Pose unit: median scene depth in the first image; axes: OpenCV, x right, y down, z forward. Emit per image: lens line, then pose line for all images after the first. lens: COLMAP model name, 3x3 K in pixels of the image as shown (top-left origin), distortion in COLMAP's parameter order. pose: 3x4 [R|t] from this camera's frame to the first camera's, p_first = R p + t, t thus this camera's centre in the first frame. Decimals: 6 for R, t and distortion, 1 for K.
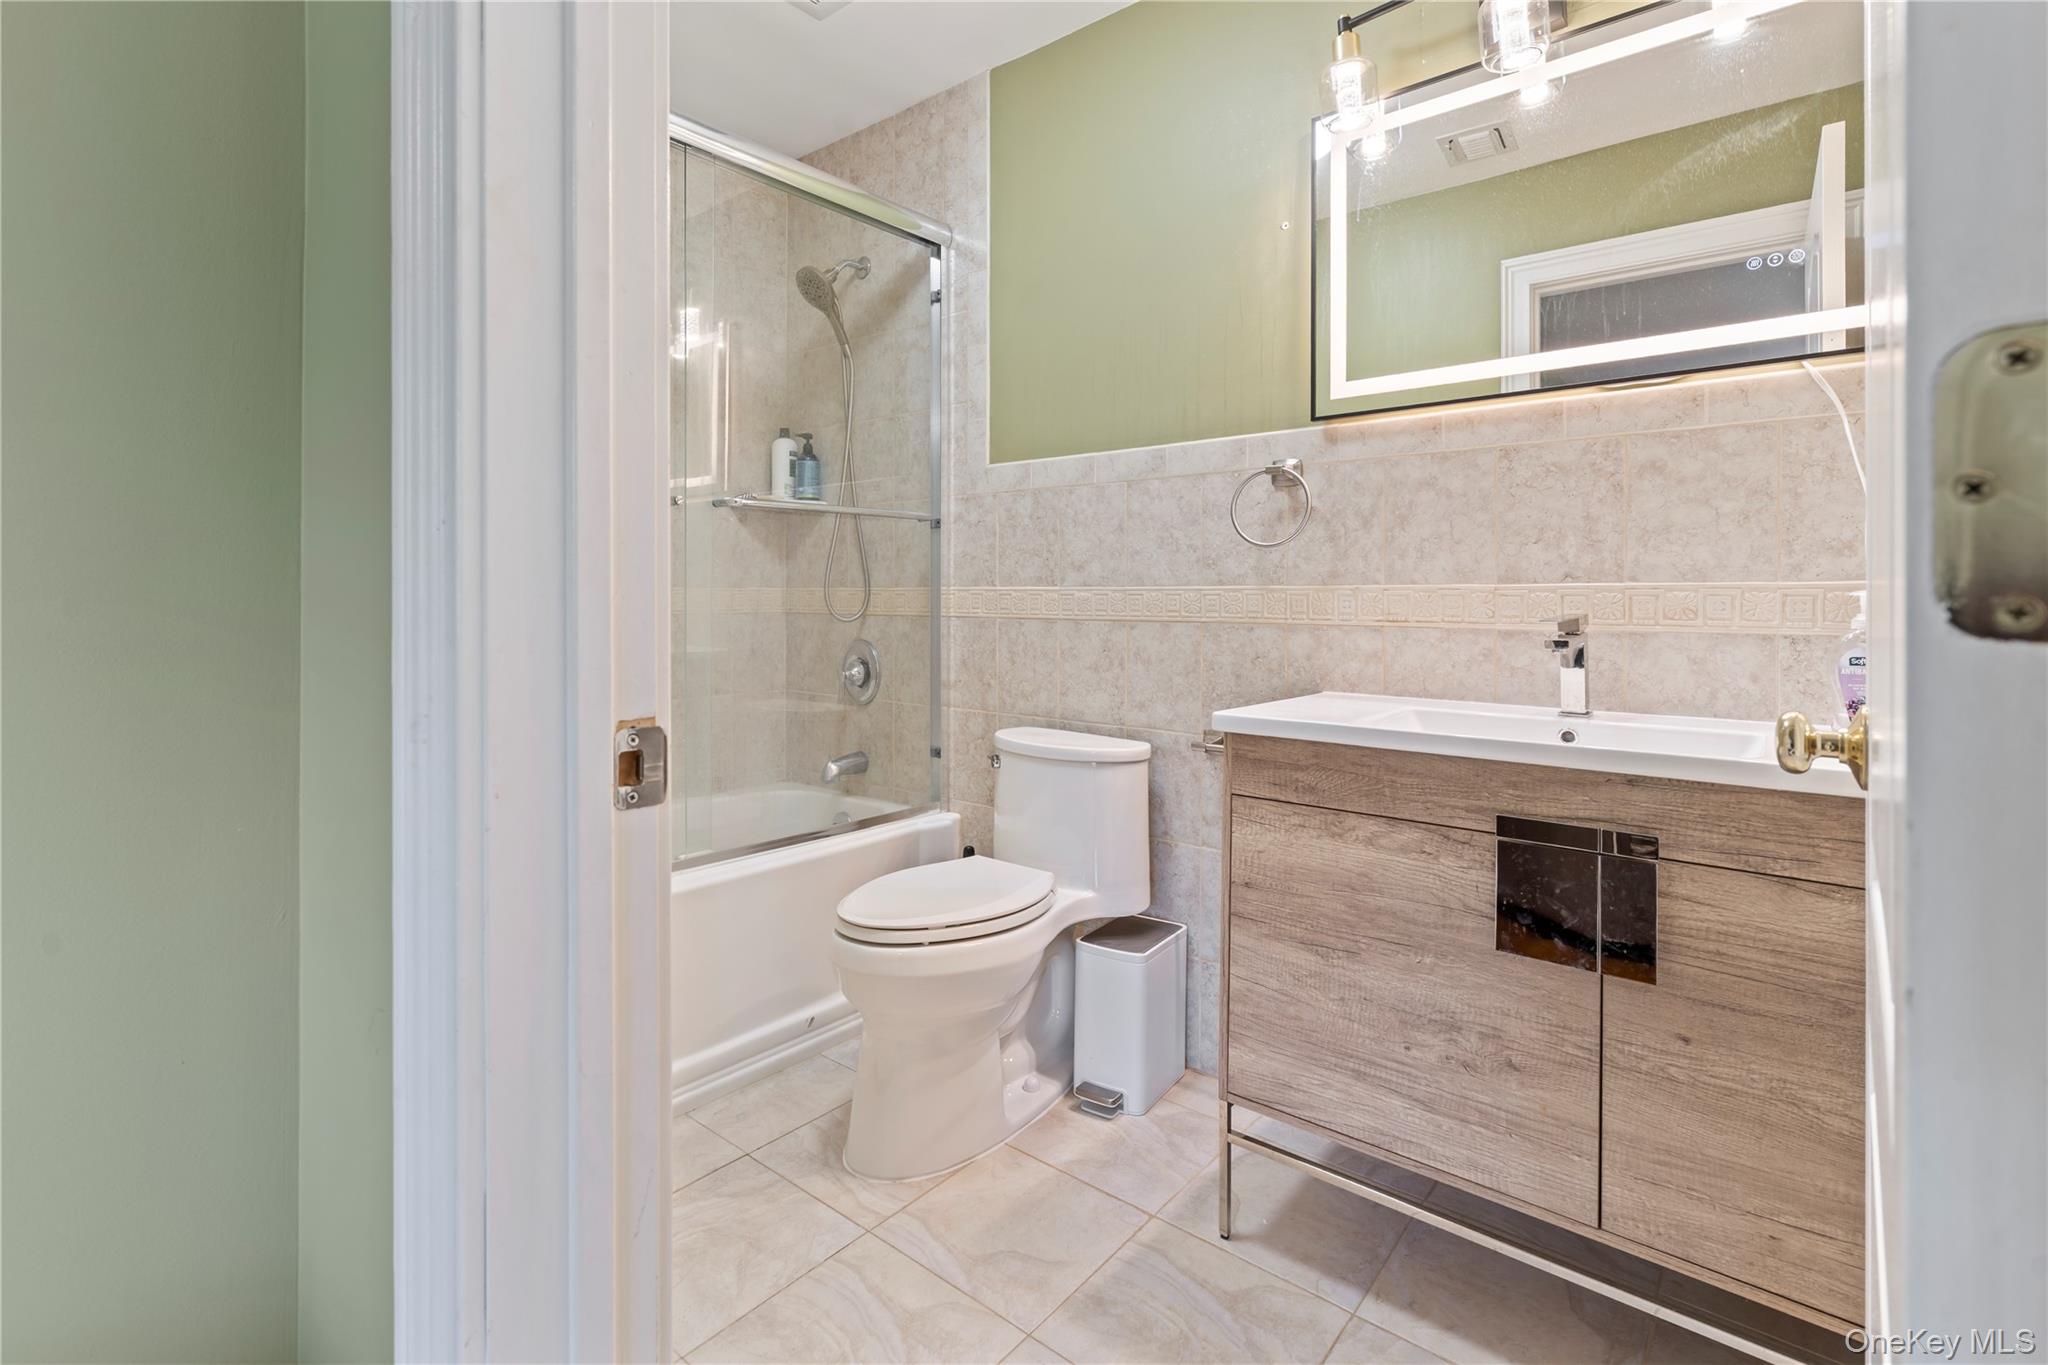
lens RADIAL K [[948.8, 0, 986.5], [0, 948.8, 592.3], [0, 0, 1]] dist [-0.003660, 0.002578]
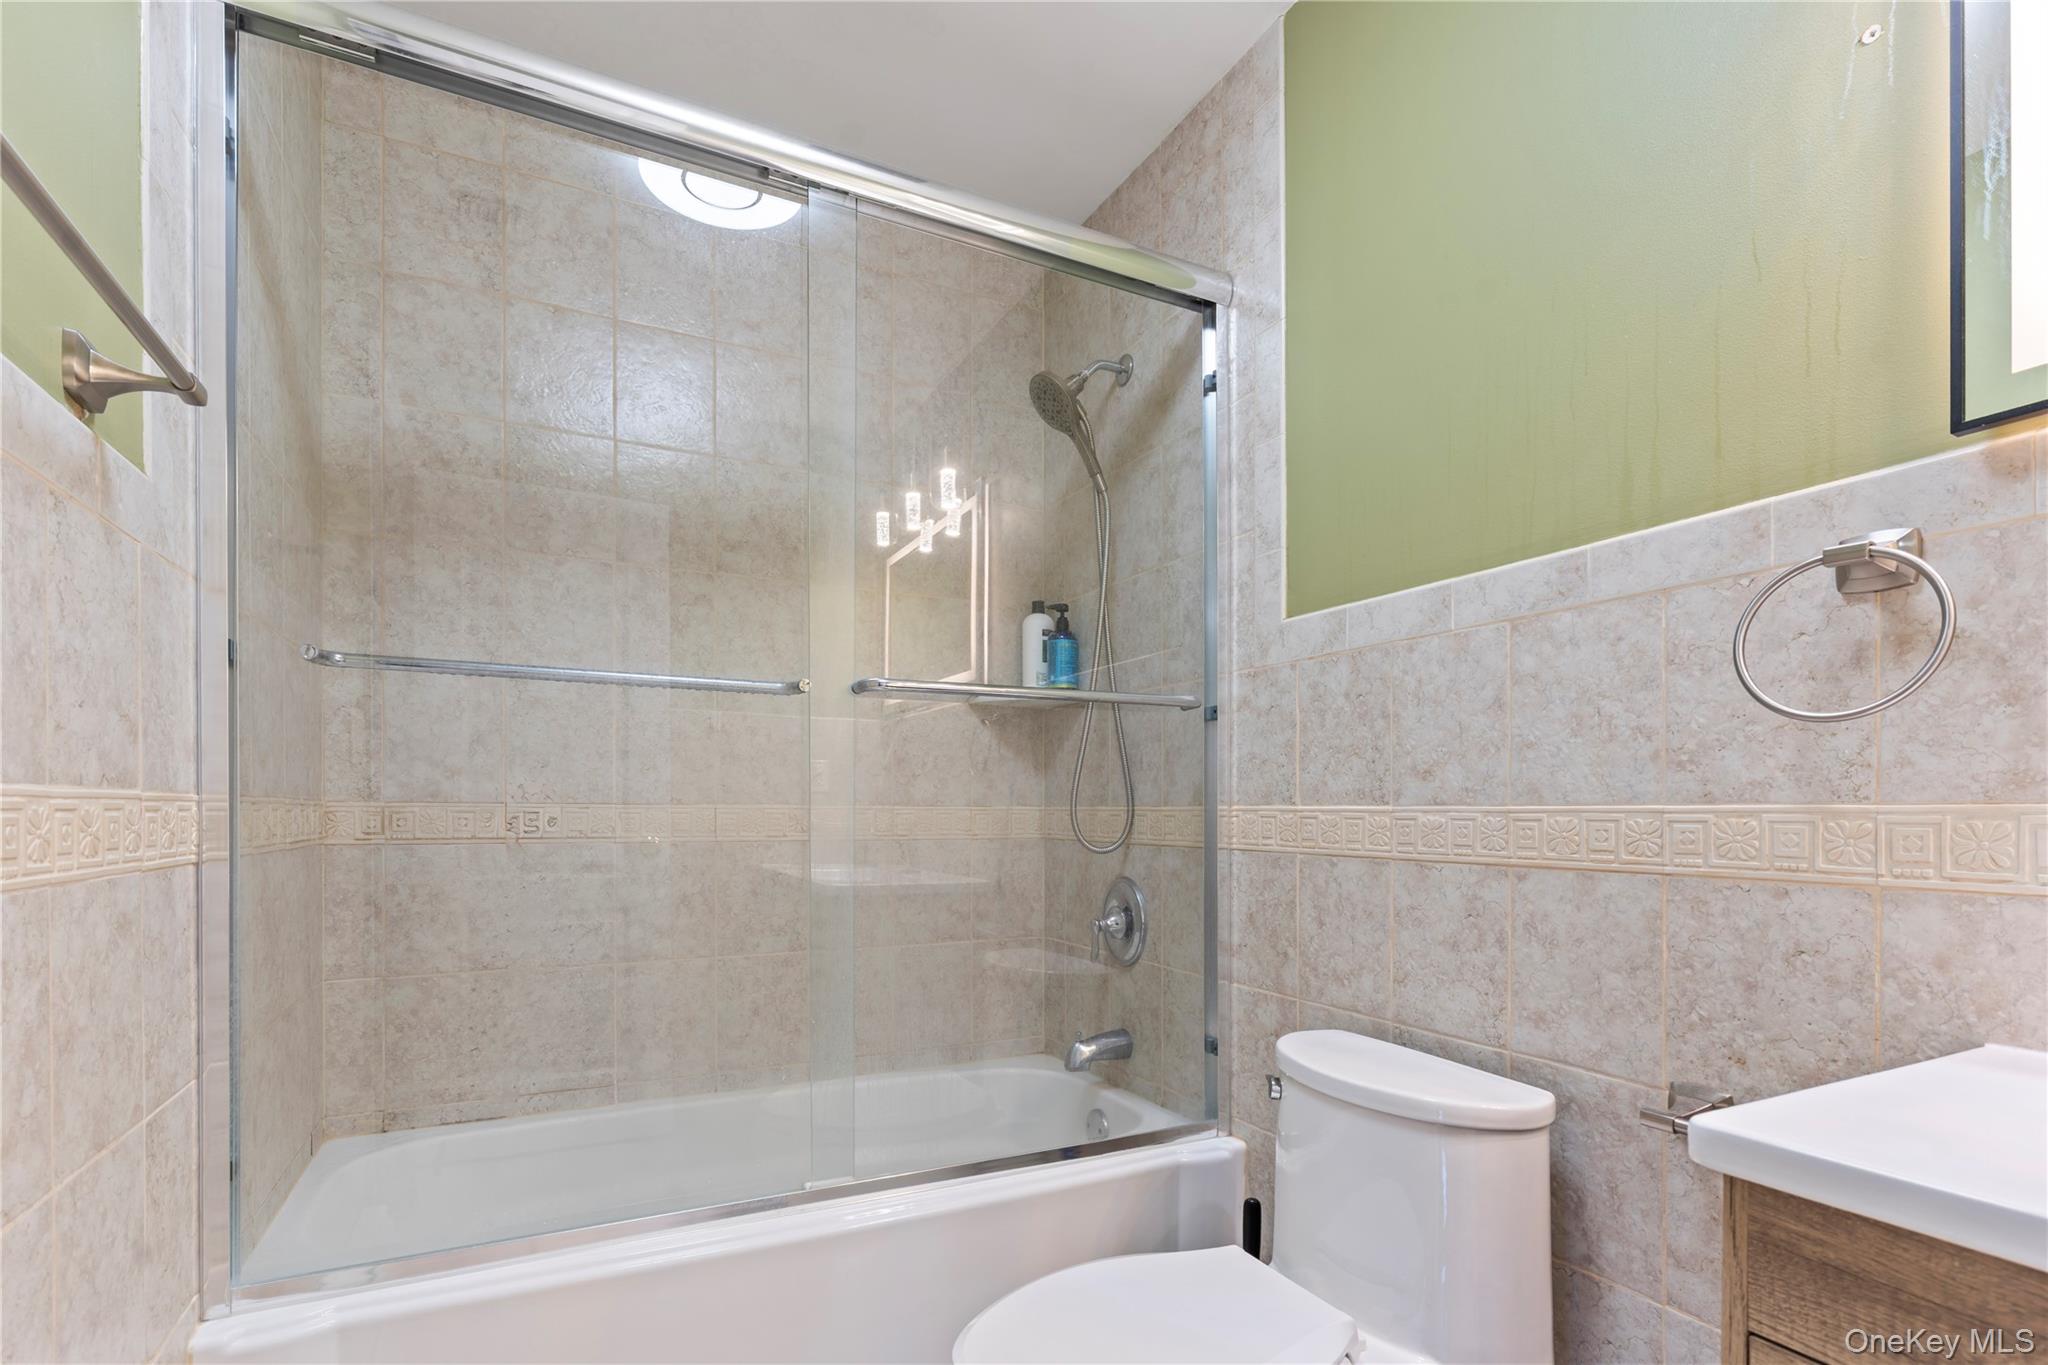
lens RADIAL K [[948.8, 0, 1034.0], [0, 948.8, 802.3], [0, 0, 1]] dist [-0.003660, 0.002578]
pose [[0.932349, -0.000606, -0.361559, 0.077466], [-0.002249, 0.999970, -0.007475, -0.002732], [0.361553, 0.007783, 0.932319, 0.327118]]
